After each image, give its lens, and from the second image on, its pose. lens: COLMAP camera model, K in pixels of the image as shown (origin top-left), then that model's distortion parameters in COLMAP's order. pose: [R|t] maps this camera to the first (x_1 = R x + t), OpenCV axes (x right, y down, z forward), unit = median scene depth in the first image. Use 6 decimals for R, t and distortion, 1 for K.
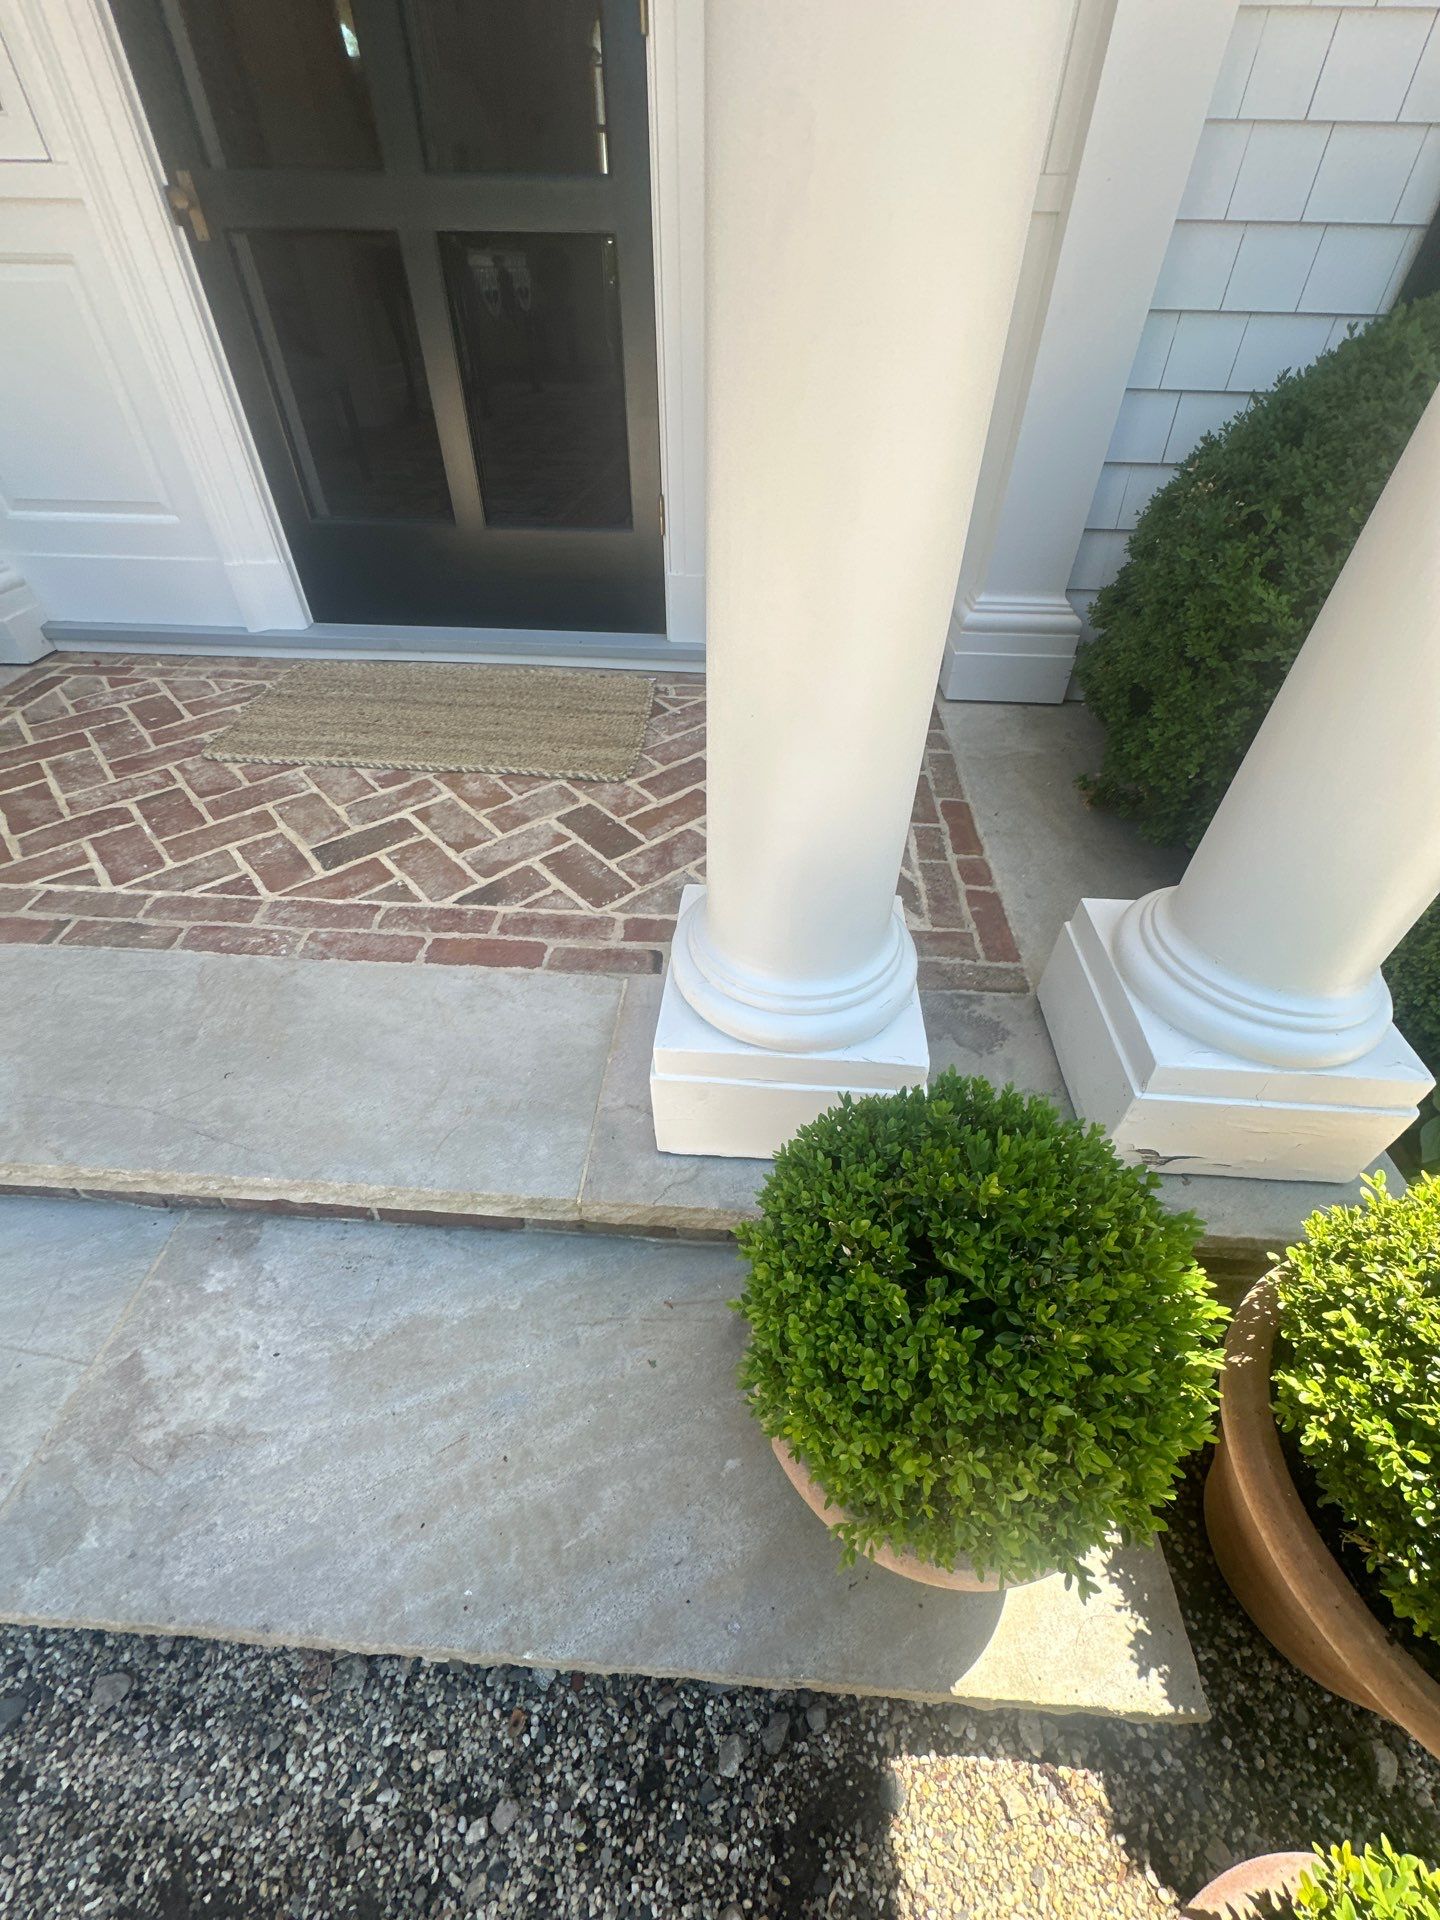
lens RADIAL K [[771.9, 0, 723.3], [0, 771.9, 973.6], [0, 0, 1]] dist [-0.002034, -0.000772]
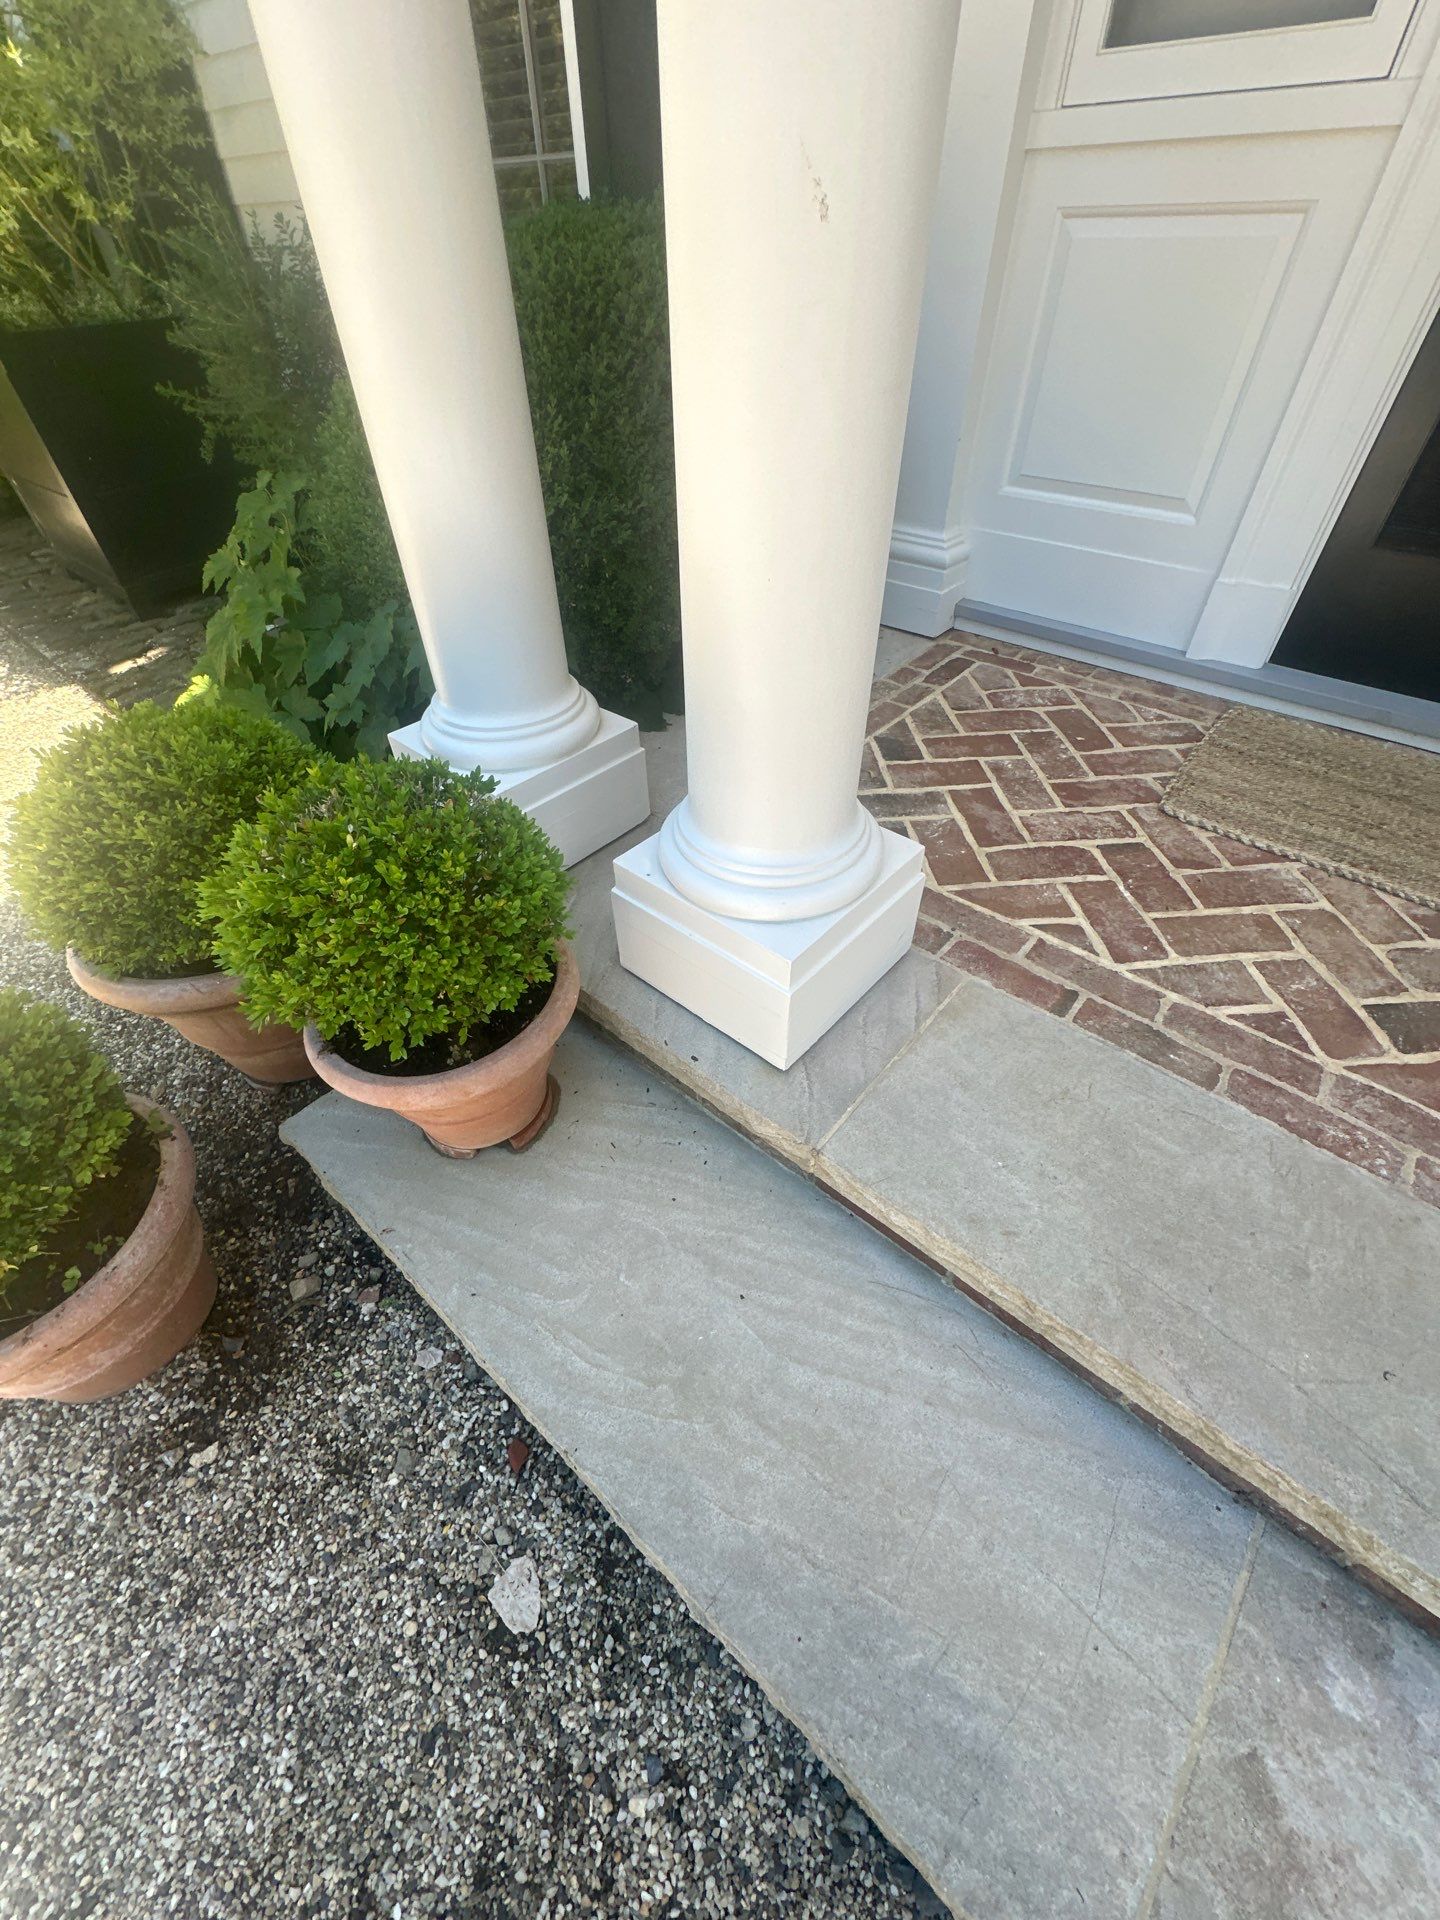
lens RADIAL K [[771.9, 0, 712.8], [0, 771.9, 950.7], [0, 0, 1]] dist [-0.002034, -0.000772]
pose [[0.789318, 0.401594, -0.464434, -0.612656], [-0.399821, 0.910257, 0.107588, -0.032561], [0.465961, 0.100769, 0.879048, 0.035912]]
